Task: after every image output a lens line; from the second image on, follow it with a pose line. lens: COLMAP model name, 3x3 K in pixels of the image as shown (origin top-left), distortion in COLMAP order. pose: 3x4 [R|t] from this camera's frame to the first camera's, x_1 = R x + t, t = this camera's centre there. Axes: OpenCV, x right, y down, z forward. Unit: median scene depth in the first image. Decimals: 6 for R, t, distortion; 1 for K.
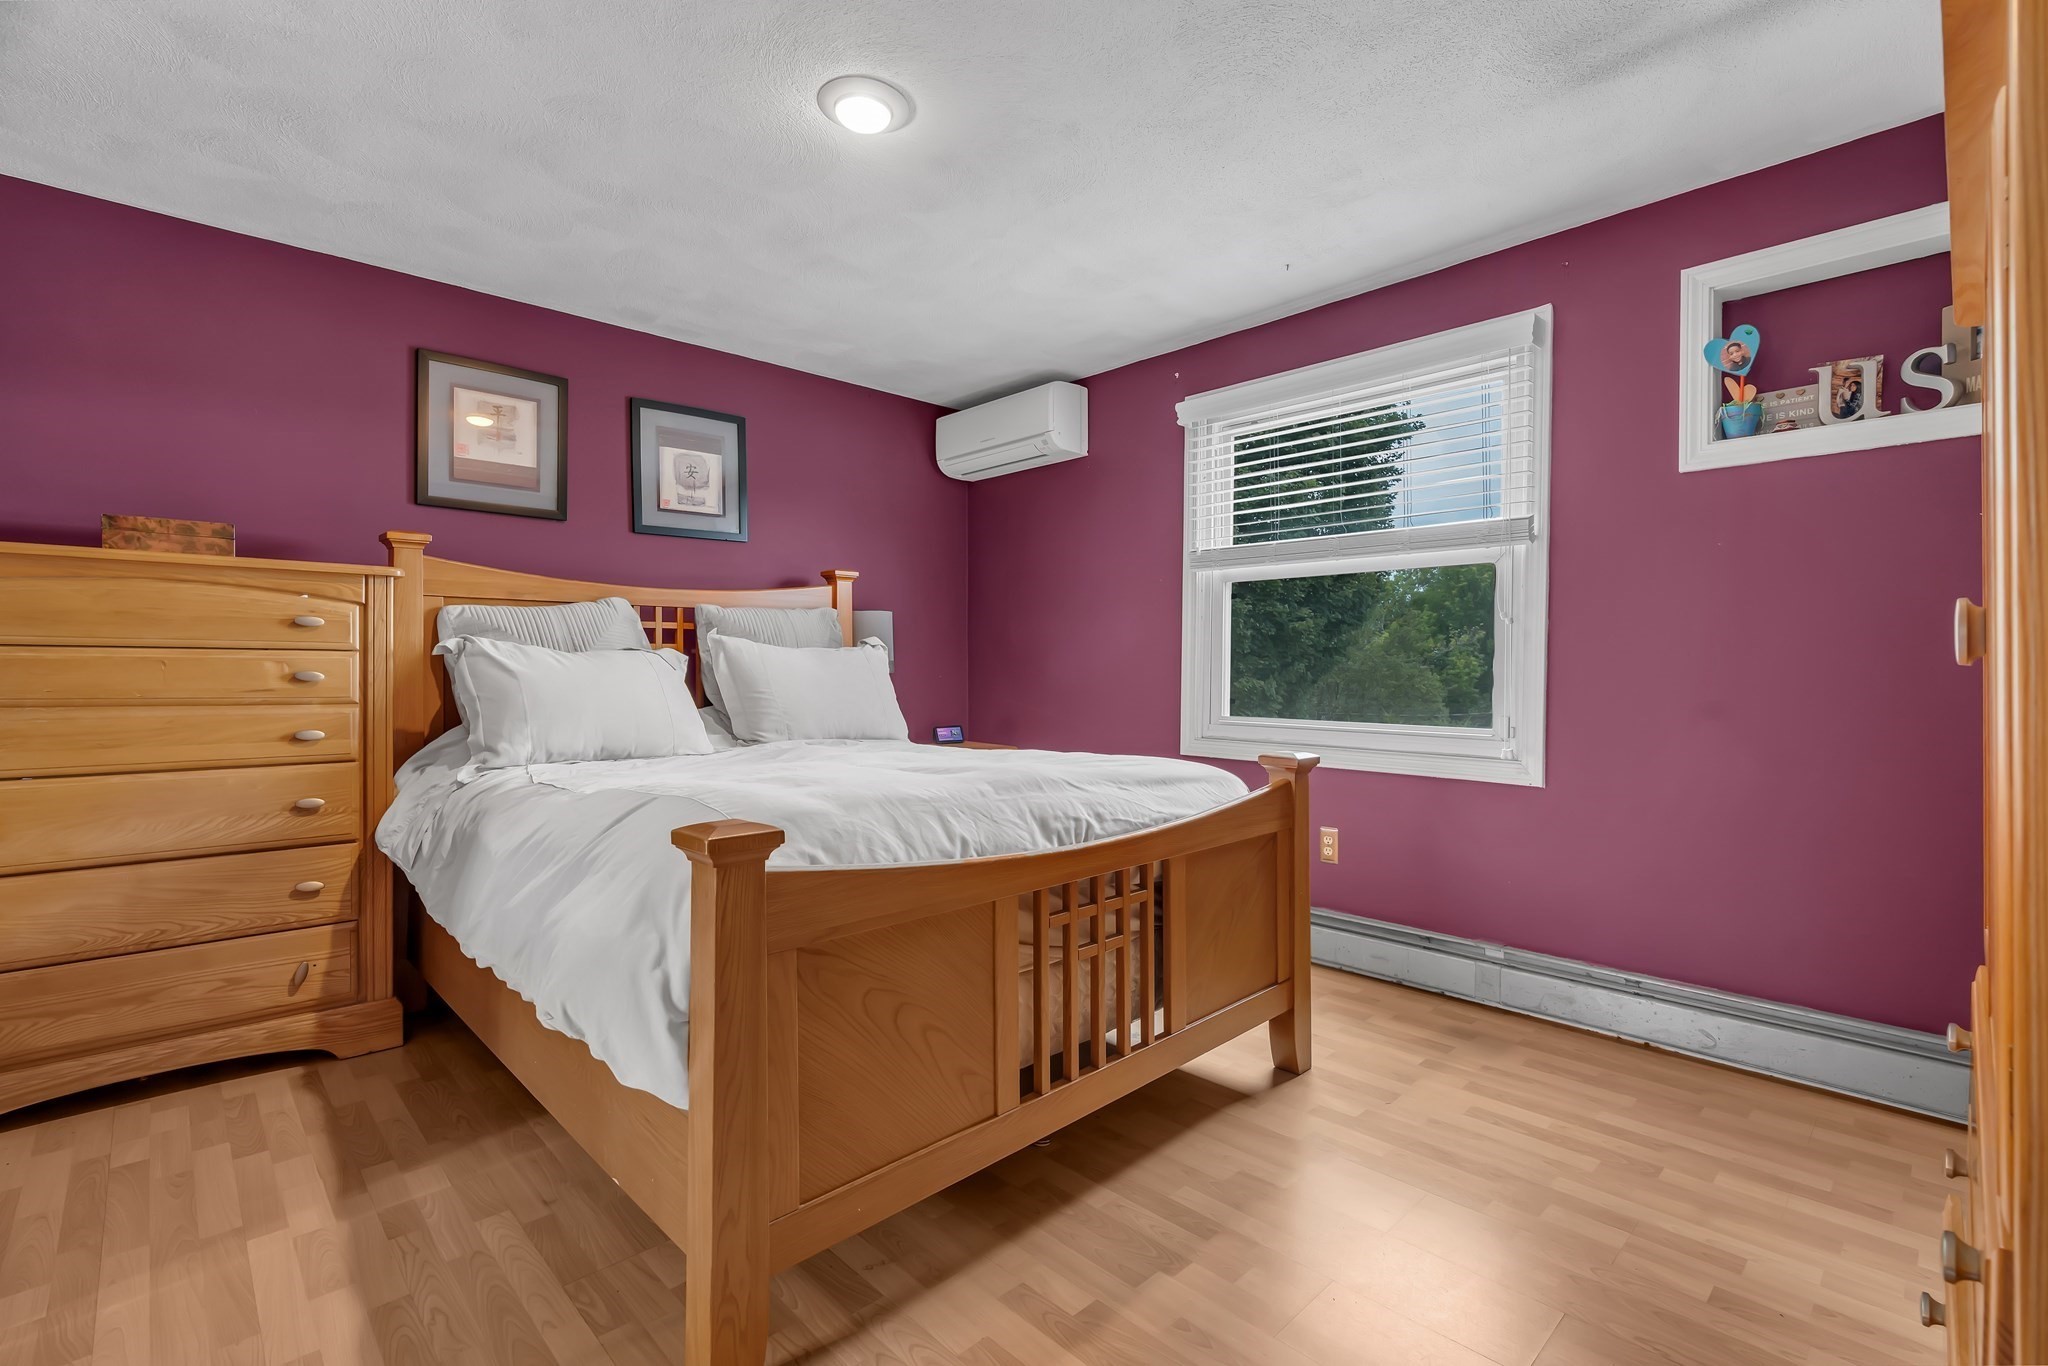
lens RADIAL K [[934.8, 0, 1035.6], [0, 934.8, 670.7], [0, 0, 1]] dist [0.000122, 0.000221]
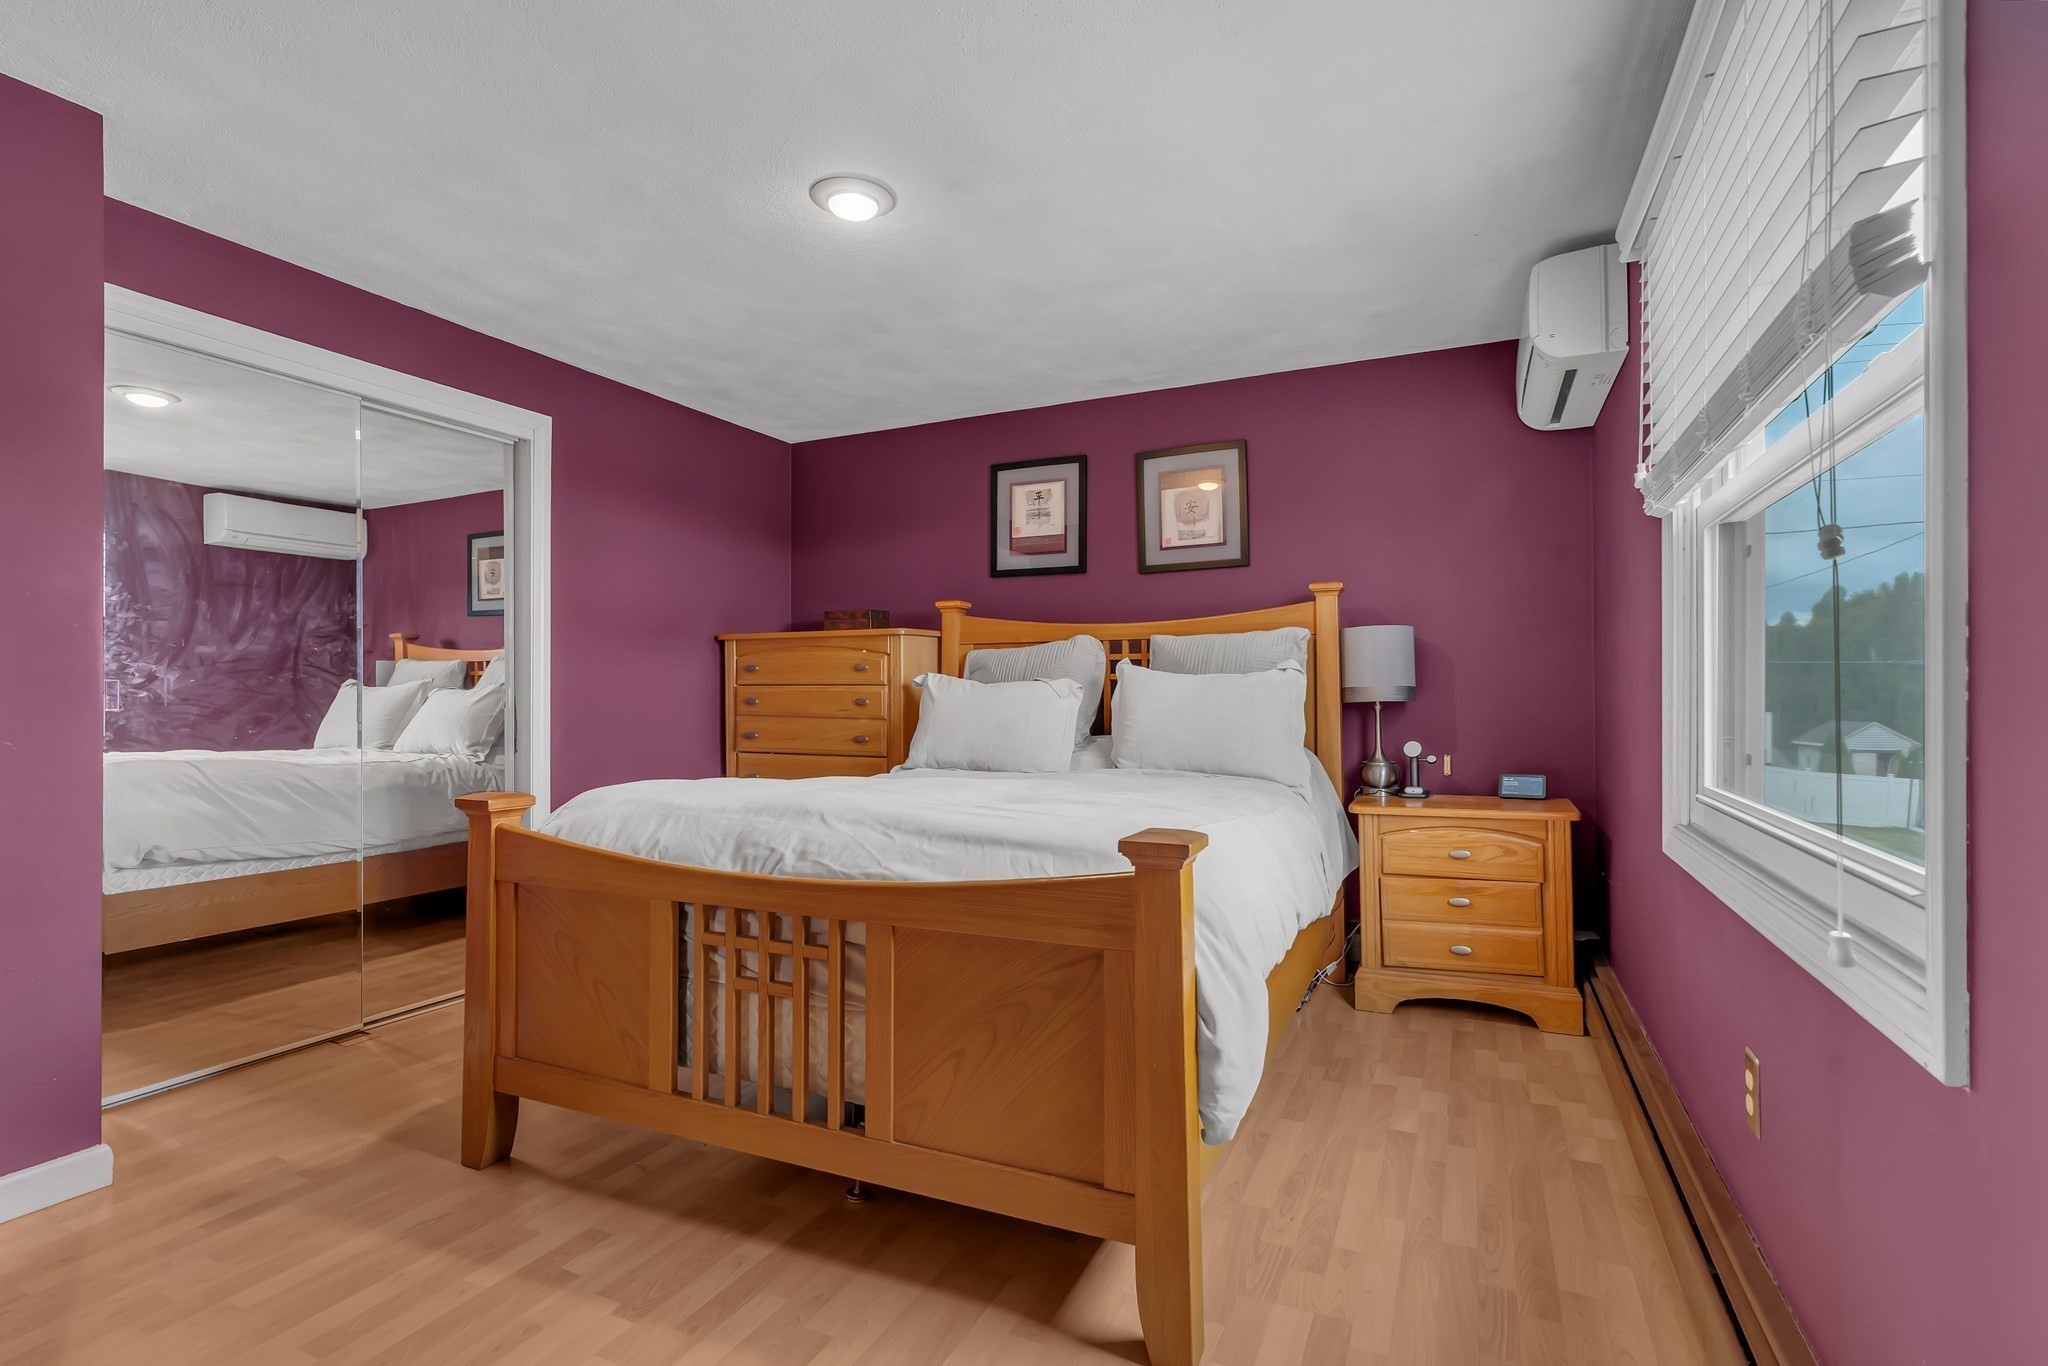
lens RADIAL K [[934.8, 0, 1033.8], [0, 934.8, 691.7], [0, 0, 1]] dist [0.000122, 0.000221]
pose [[0.357412, -0.006778, -0.933922, 0.633643], [-0.002753, 0.999962, -0.008311, 0.001906], [0.933943, 0.005541, 0.357379, 0.549005]]
